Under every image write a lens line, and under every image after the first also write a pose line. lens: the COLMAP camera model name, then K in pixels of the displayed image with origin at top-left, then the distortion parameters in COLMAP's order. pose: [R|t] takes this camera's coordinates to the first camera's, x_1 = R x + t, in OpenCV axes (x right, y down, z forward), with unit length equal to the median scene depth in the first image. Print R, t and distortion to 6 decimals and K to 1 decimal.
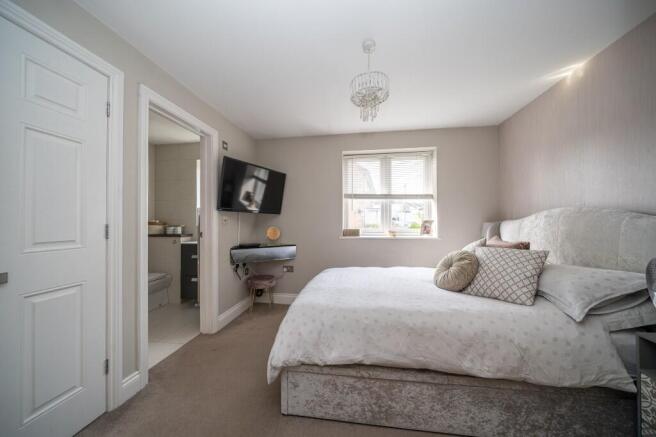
lens RADIAL K [[227.2, 0, 329.8], [0, 227.2, 224.4], [0, 0, 1]] dist [0.000230, 0.000076]
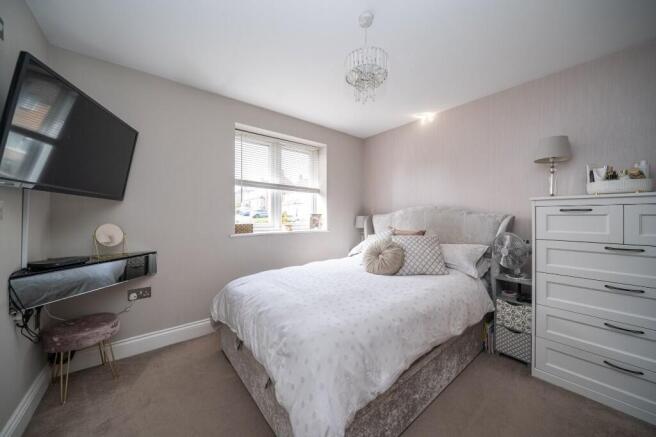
lens RADIAL K [[230.6, 0, 330.7], [0, 230.6, 219.4], [0, 0, 1]] dist [-0.001779, -0.000209]
pose [[0.684121, -0.008316, 0.729321, -0.308813], [0.003678, 0.999962, 0.007951, -0.000813], [-0.729359, -0.002757, 0.684125, 0.249387]]
